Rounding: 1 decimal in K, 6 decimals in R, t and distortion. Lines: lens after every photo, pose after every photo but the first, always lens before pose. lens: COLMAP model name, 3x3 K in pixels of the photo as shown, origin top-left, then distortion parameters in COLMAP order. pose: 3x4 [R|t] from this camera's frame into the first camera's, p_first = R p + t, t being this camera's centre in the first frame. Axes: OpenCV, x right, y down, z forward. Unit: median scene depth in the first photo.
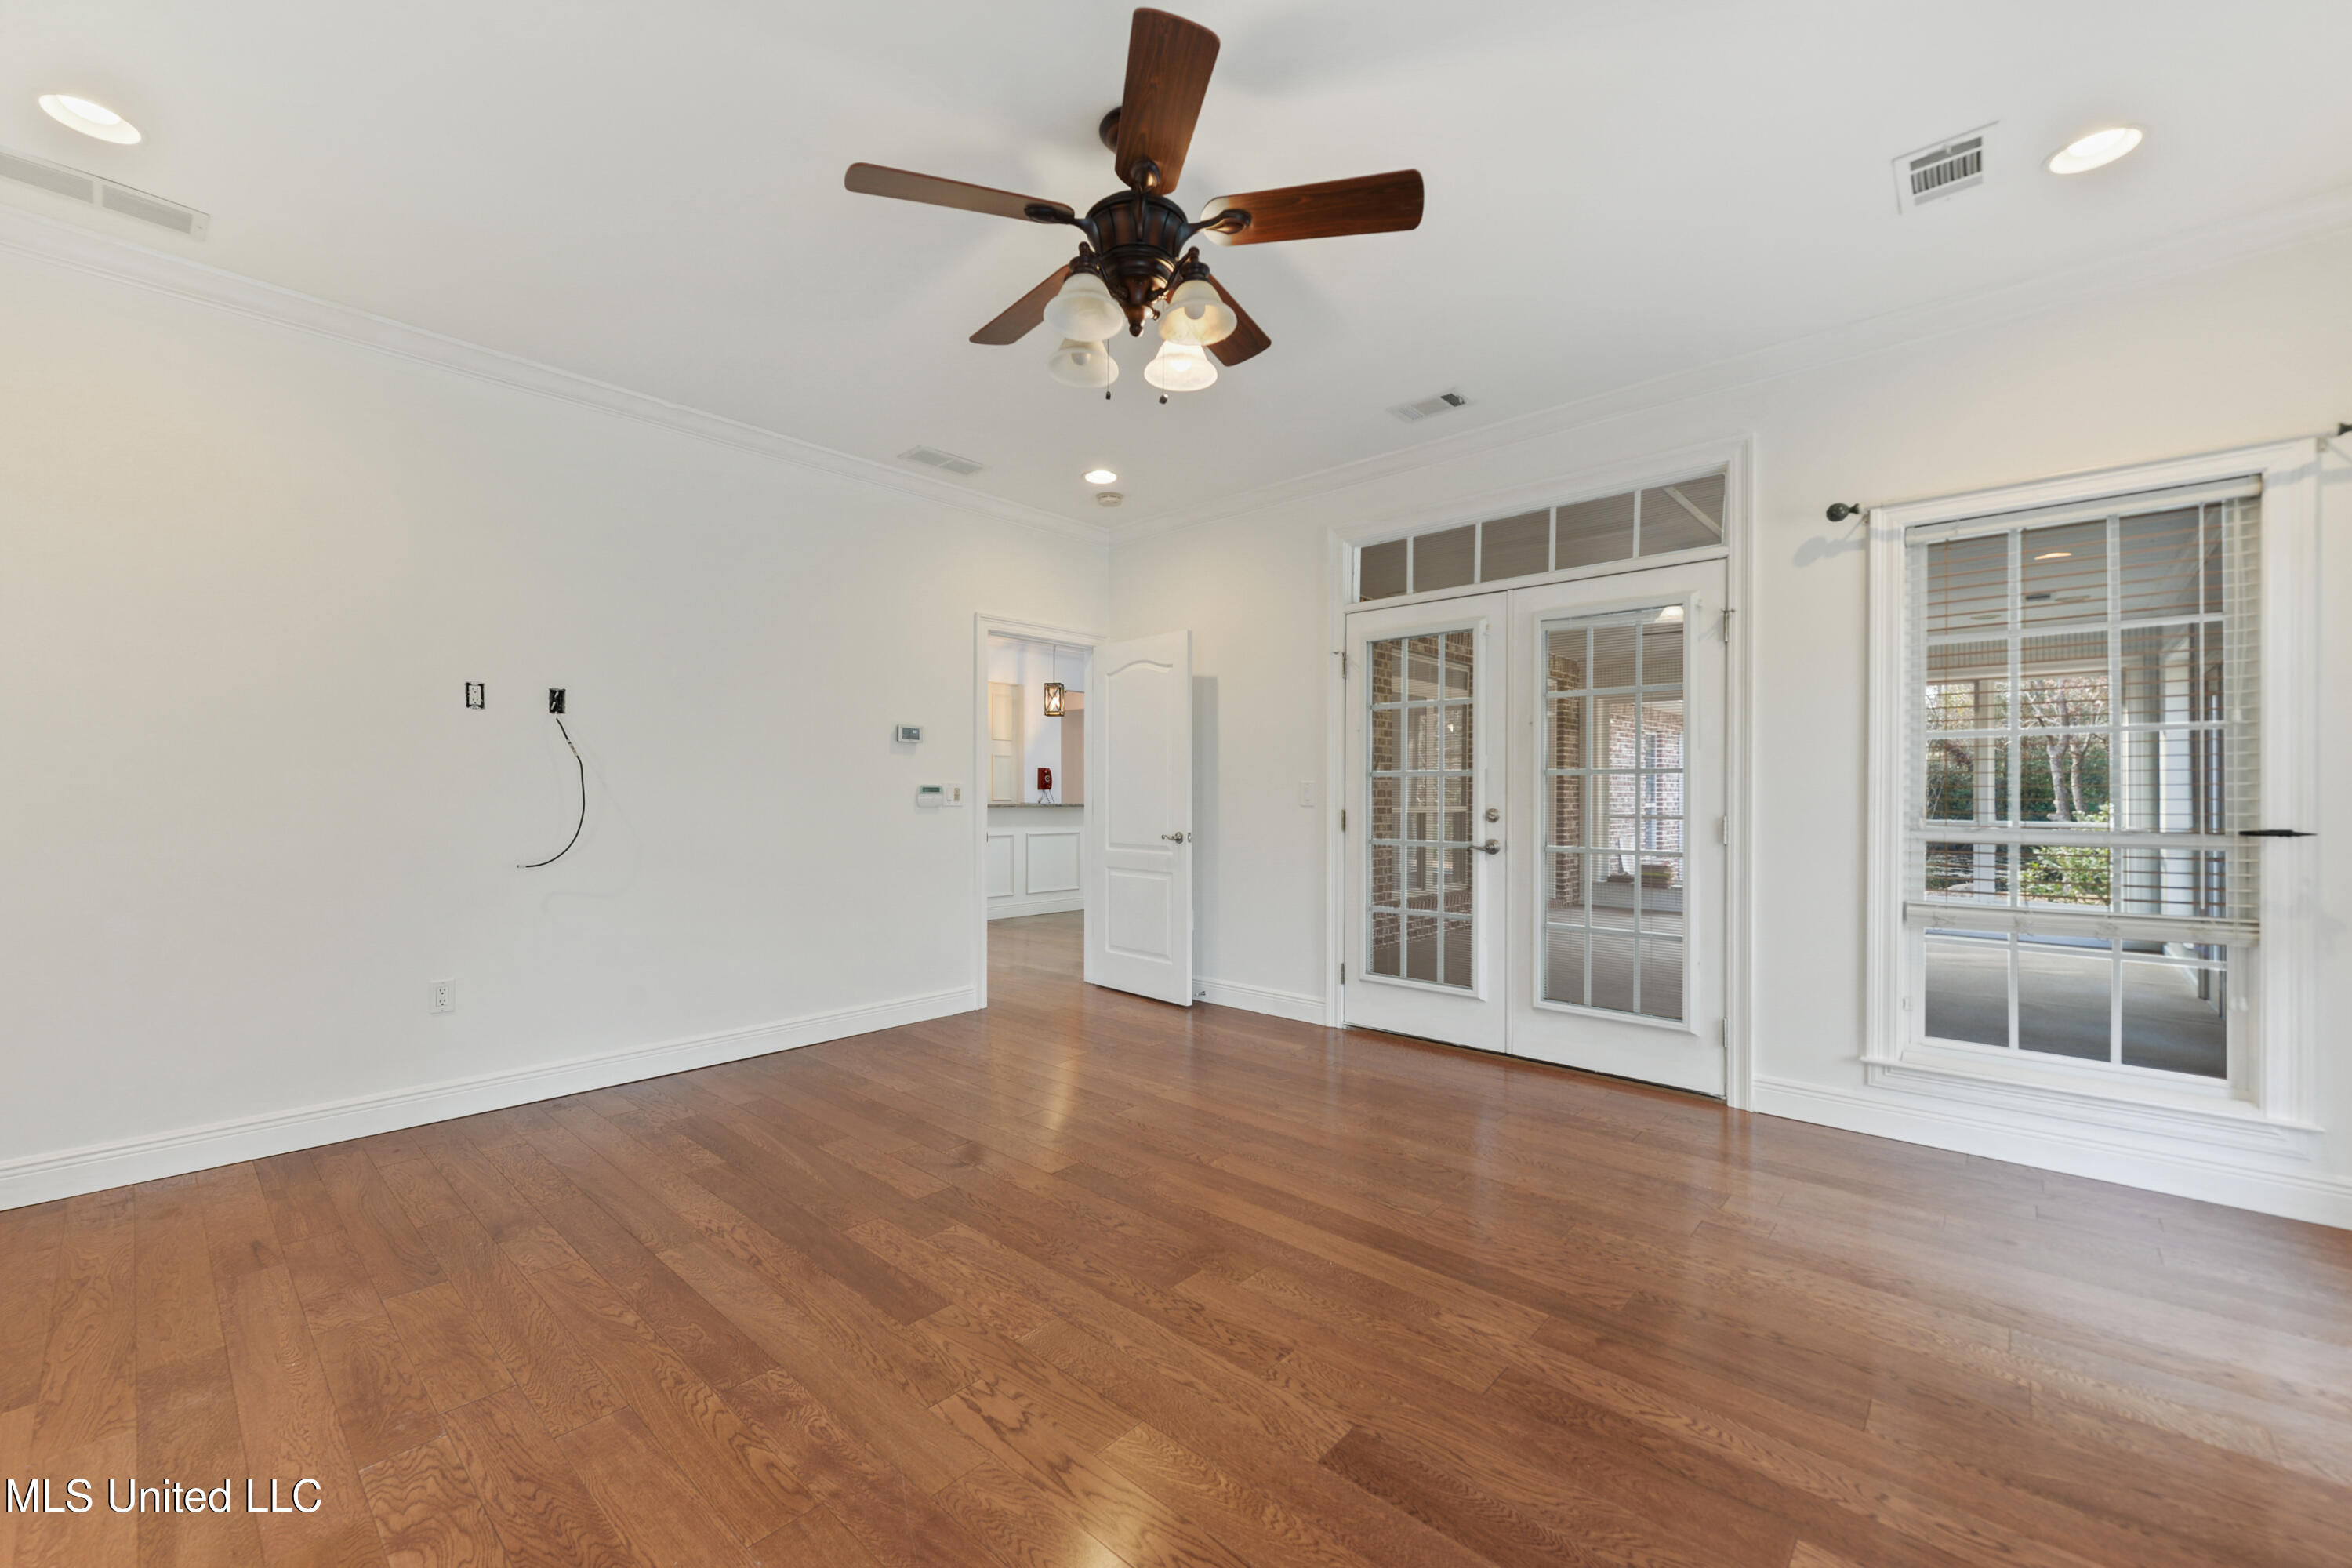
lens RADIAL K [[952.7, 0, 1176.0], [0, 952.7, 784.0], [0, 0, 1]] dist [0.011205, -0.000224]
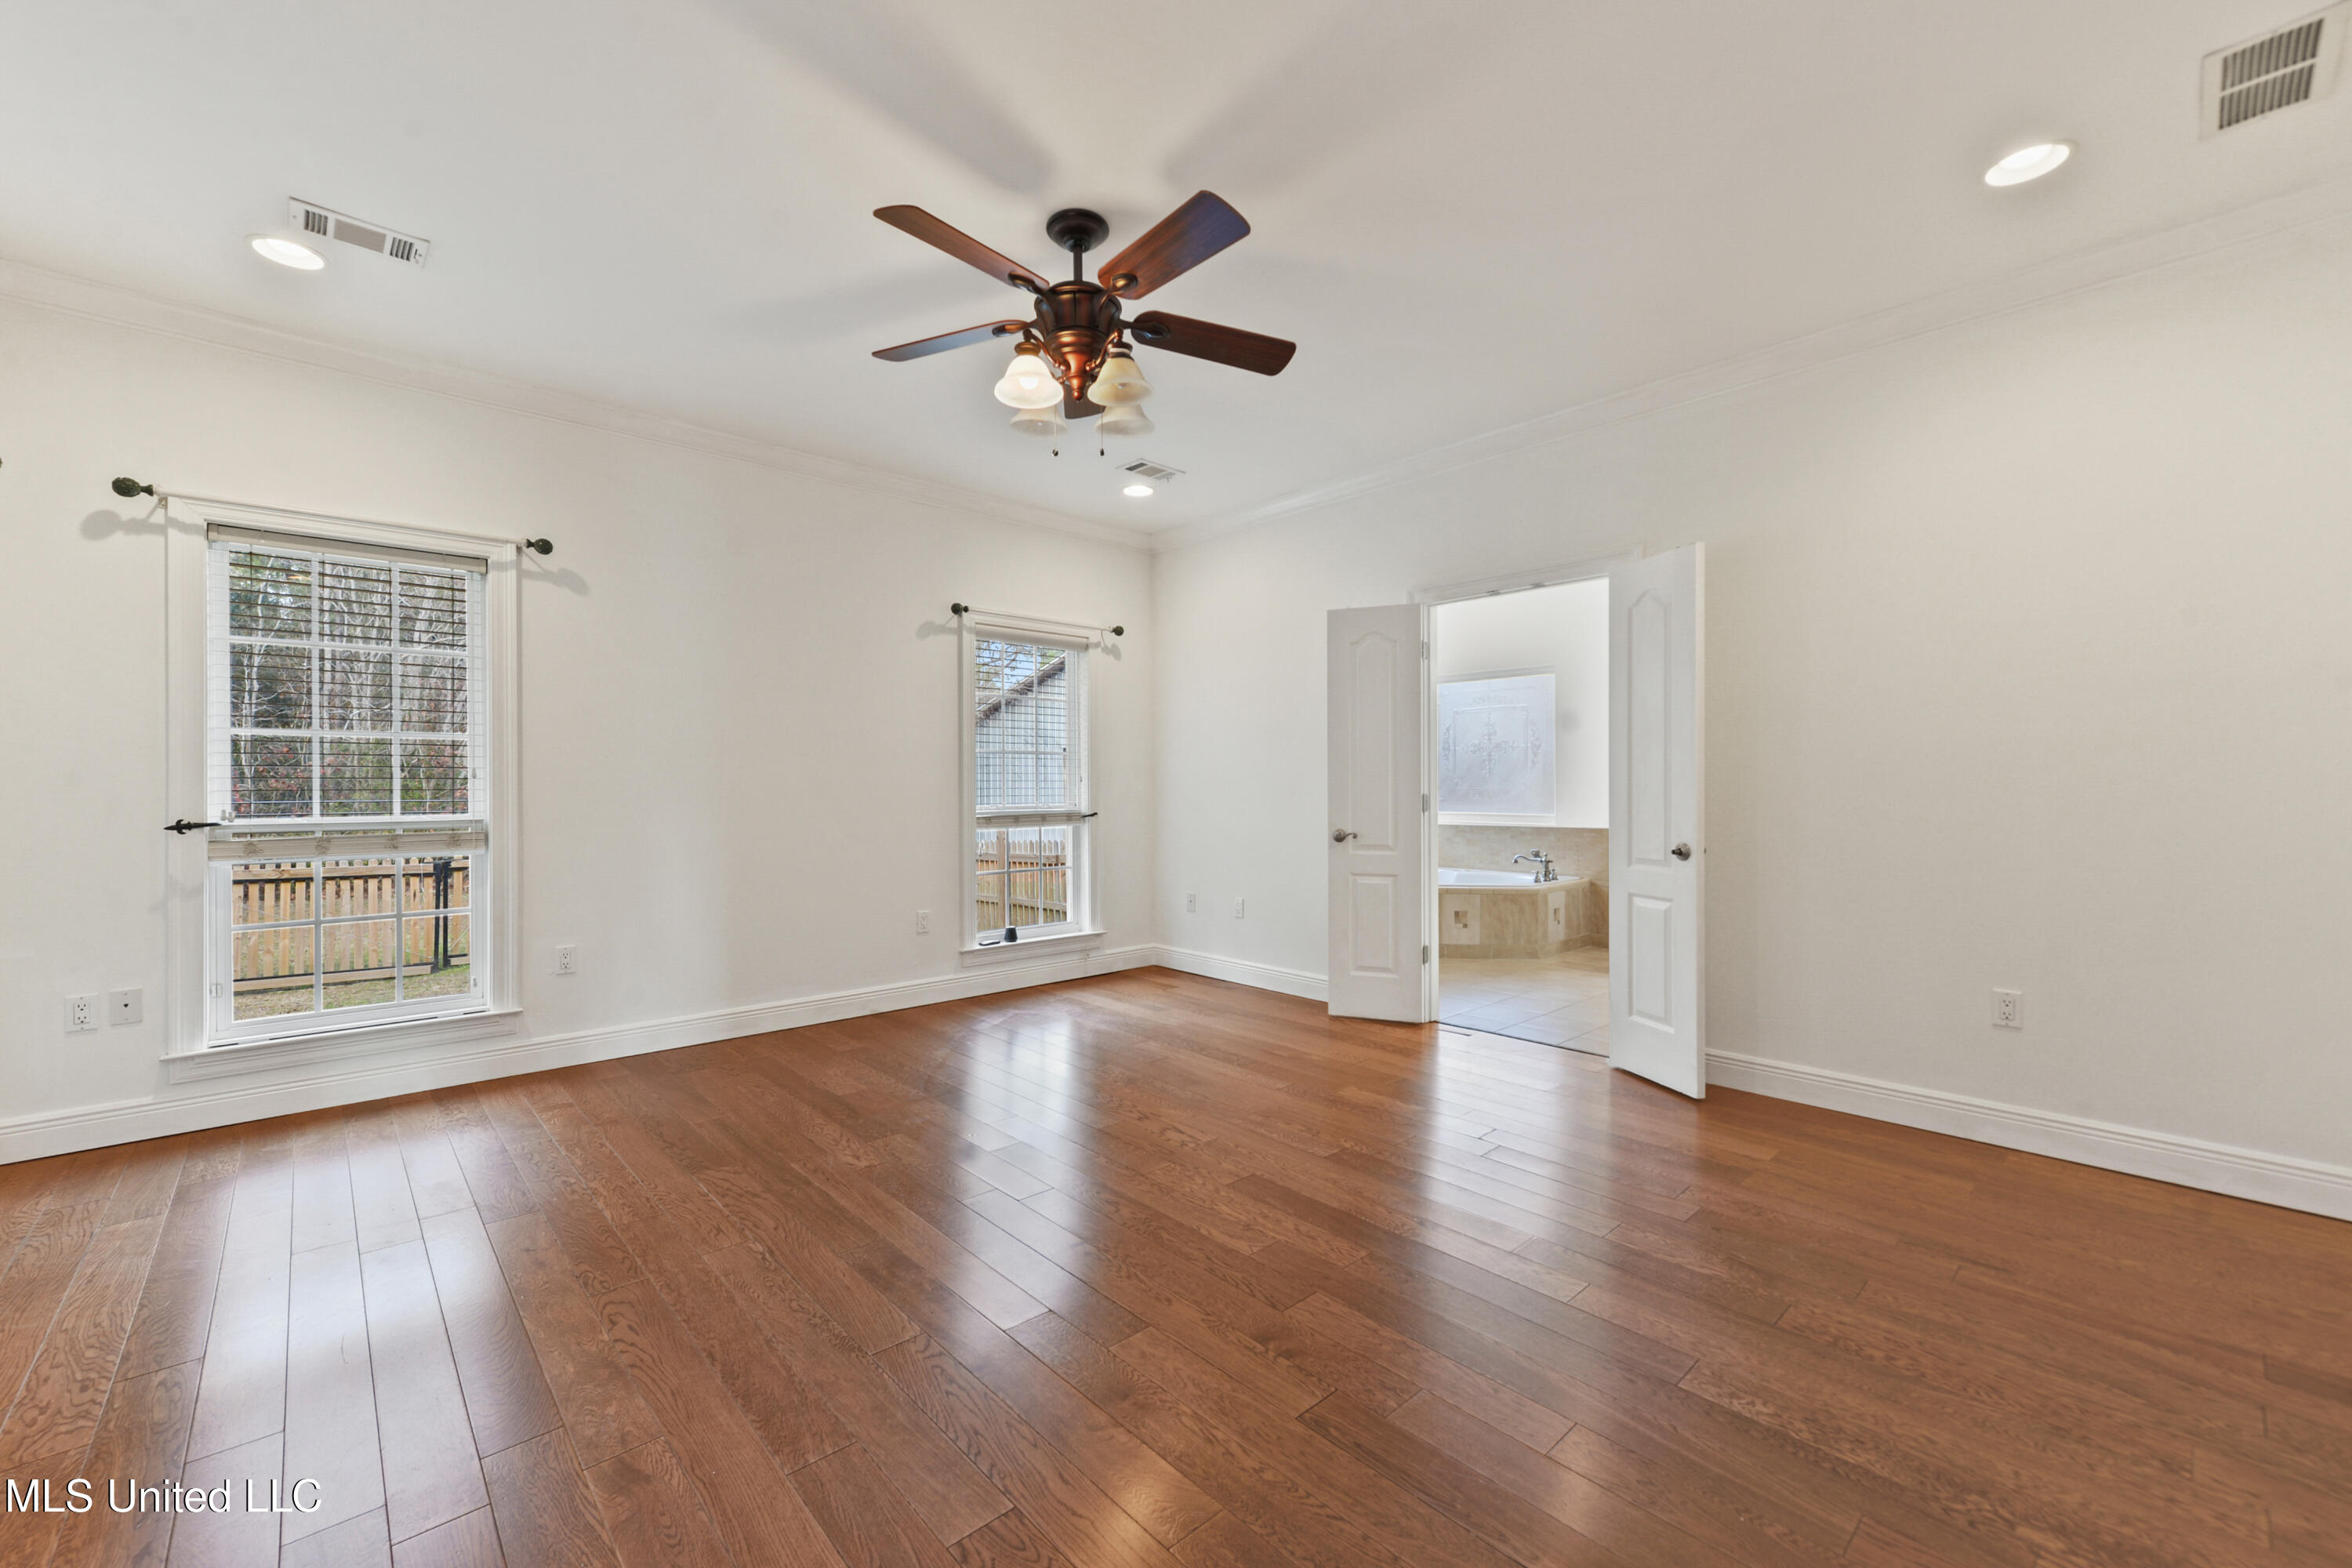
lens RADIAL K [[952.7, 0, 1176.0], [0, 952.7, 784.0], [0, 0, 1]] dist [0.011205, -0.000224]
pose [[-0.995615, 0.000817, 0.093543, -0.262456], [-0.000176, 0.999944, -0.010611, 0.019481], [-0.093546, -0.010581, -0.995559, 2.082636]]
